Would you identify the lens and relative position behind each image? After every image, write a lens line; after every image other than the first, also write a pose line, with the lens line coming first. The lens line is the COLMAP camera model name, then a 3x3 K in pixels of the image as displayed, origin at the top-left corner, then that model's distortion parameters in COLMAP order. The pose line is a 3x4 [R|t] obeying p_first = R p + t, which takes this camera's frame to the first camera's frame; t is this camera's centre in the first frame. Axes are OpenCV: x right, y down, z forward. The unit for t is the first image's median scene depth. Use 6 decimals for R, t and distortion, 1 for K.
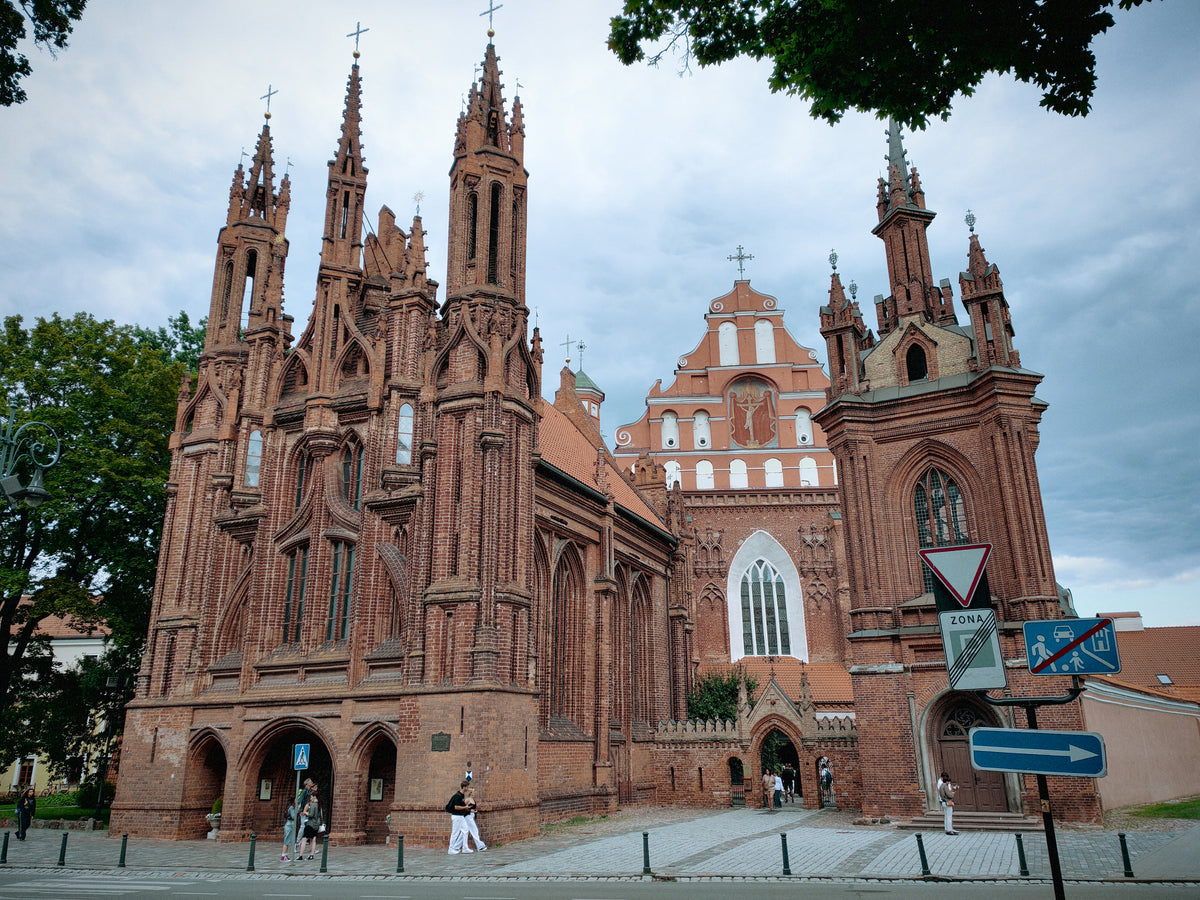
lens RADIAL K [[900.5, 0, 600.0], [0, 900.5, 450.0], [0, 0, 1]] dist [0.084597, -0.115590]
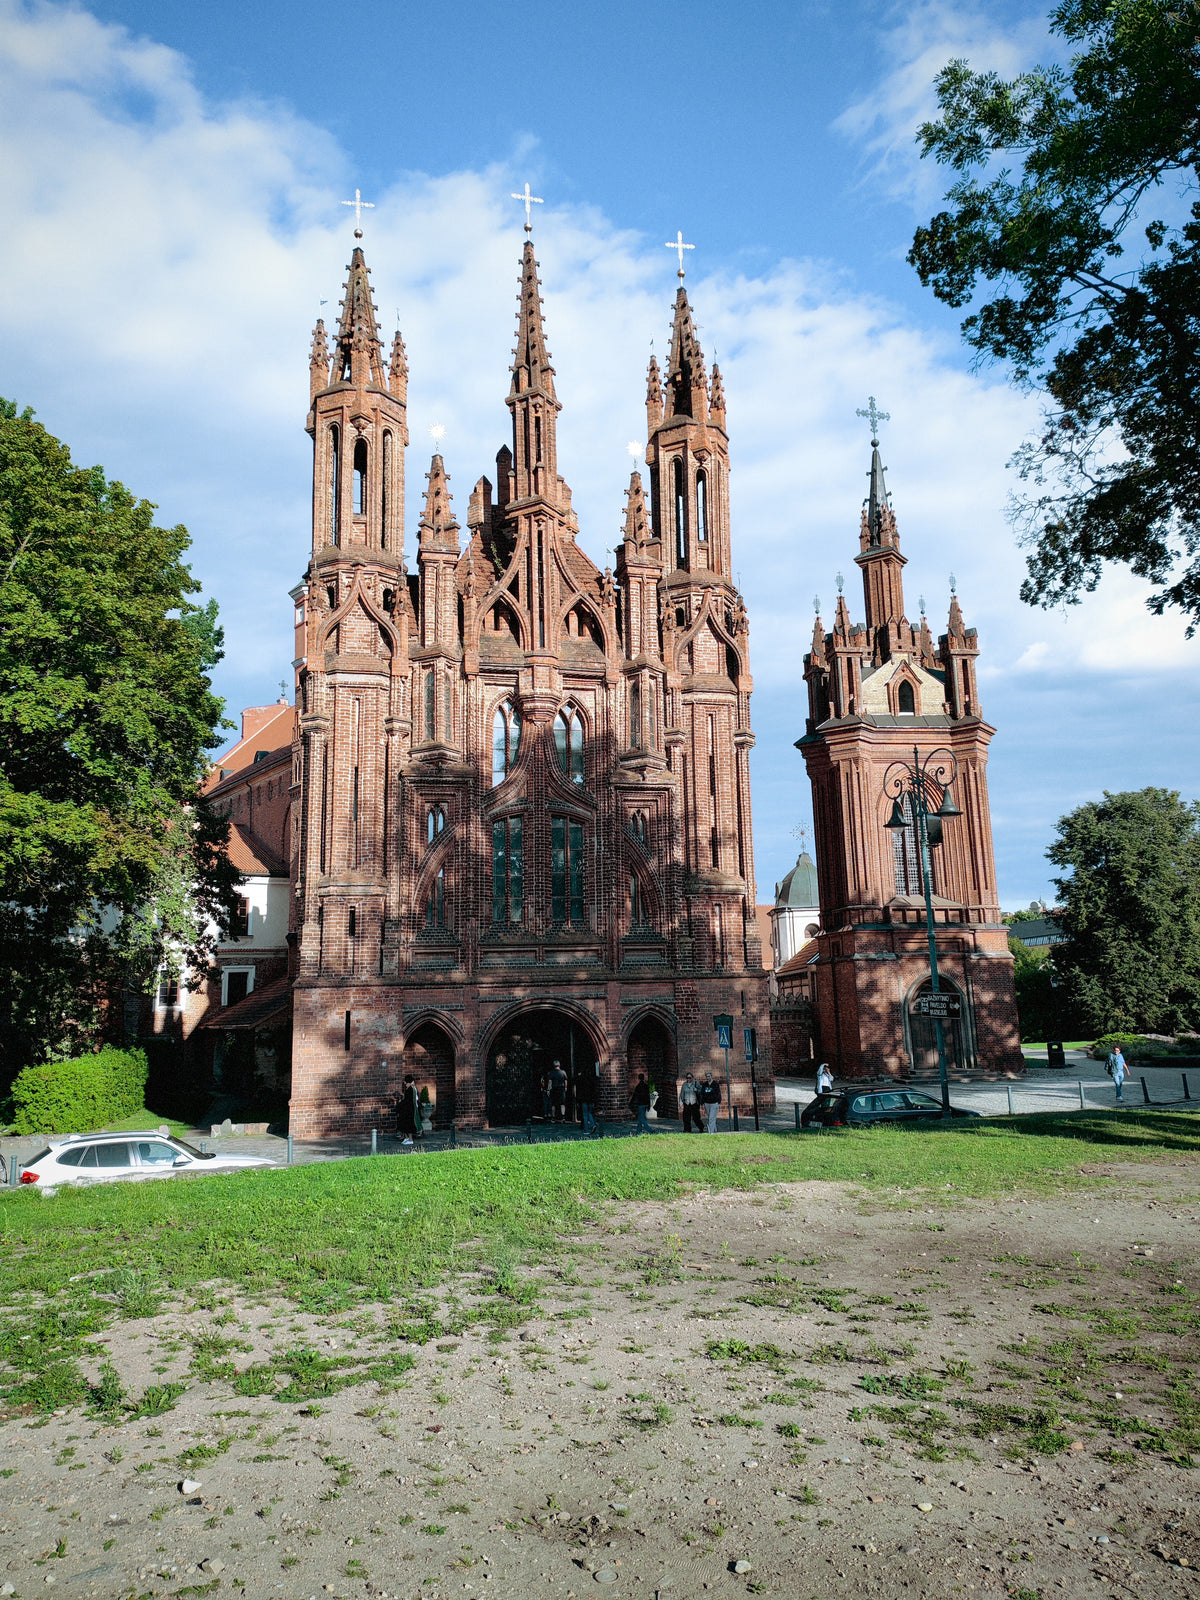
lens RADIAL K [[1200.7, 0, 594.9], [0, 1200.7, 777.5], [0, 0, 1]] dist [0.084597, -0.115590]
pose [[0.785865, 0.106420, 0.609172, -0.963719], [-0.178779, 0.982115, 0.059062, -0.017054], [-0.591992, -0.155321, 0.790836, 0.004652]]
